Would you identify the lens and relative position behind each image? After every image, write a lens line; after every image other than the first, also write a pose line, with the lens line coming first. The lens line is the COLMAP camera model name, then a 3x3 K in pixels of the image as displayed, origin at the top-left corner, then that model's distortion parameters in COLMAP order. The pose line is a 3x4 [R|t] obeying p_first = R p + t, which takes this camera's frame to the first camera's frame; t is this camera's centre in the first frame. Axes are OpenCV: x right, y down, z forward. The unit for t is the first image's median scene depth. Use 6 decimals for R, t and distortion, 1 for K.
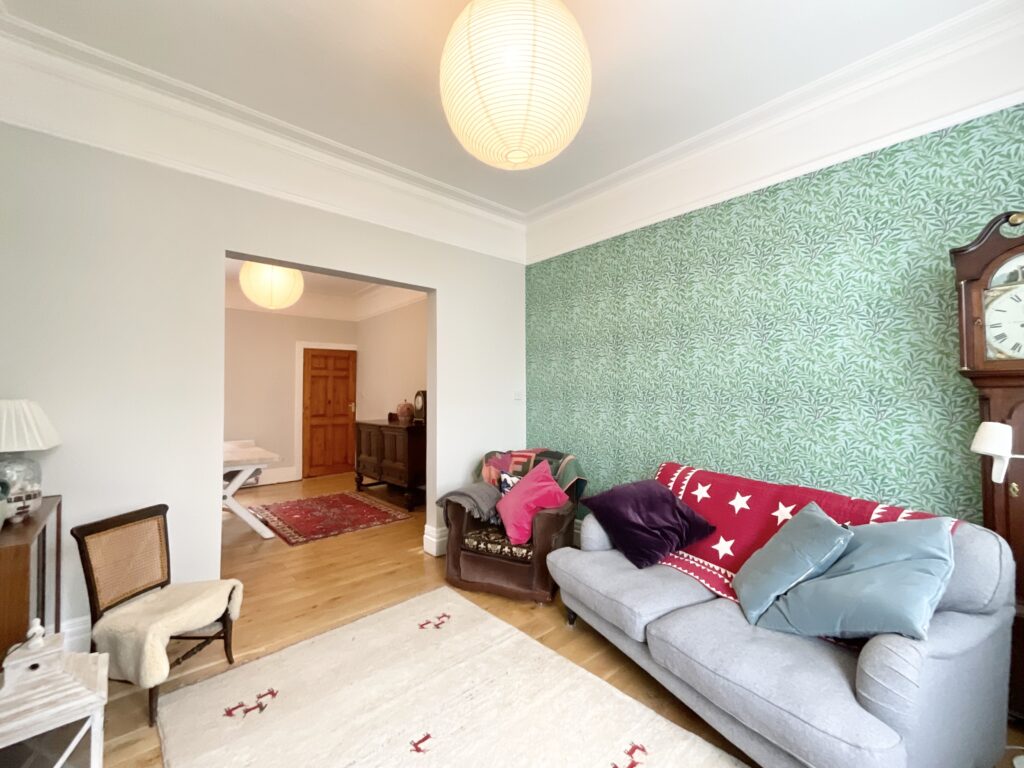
lens RADIAL K [[415.0, 0, 512.0], [0, 415.0, 384.0], [0, 0, 1]] dist [0.000937, 0.000308]
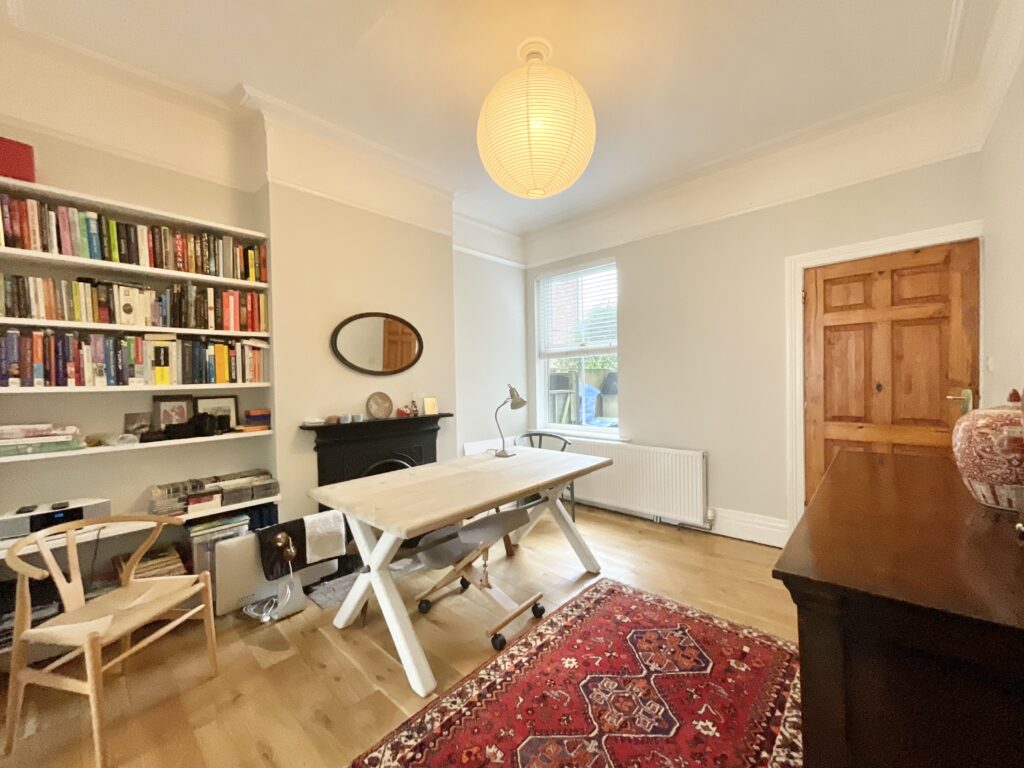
lens RADIAL K [[415.0, 0, 512.0], [0, 415.0, 384.0], [0, 0, 1]] dist [0.000937, 0.000308]
pose [[0.097735, 0.011791, -0.995143, -0.074516], [0.043852, 0.998908, 0.016142, 0.018629], [0.994246, -0.045217, 0.097112, 0.615053]]
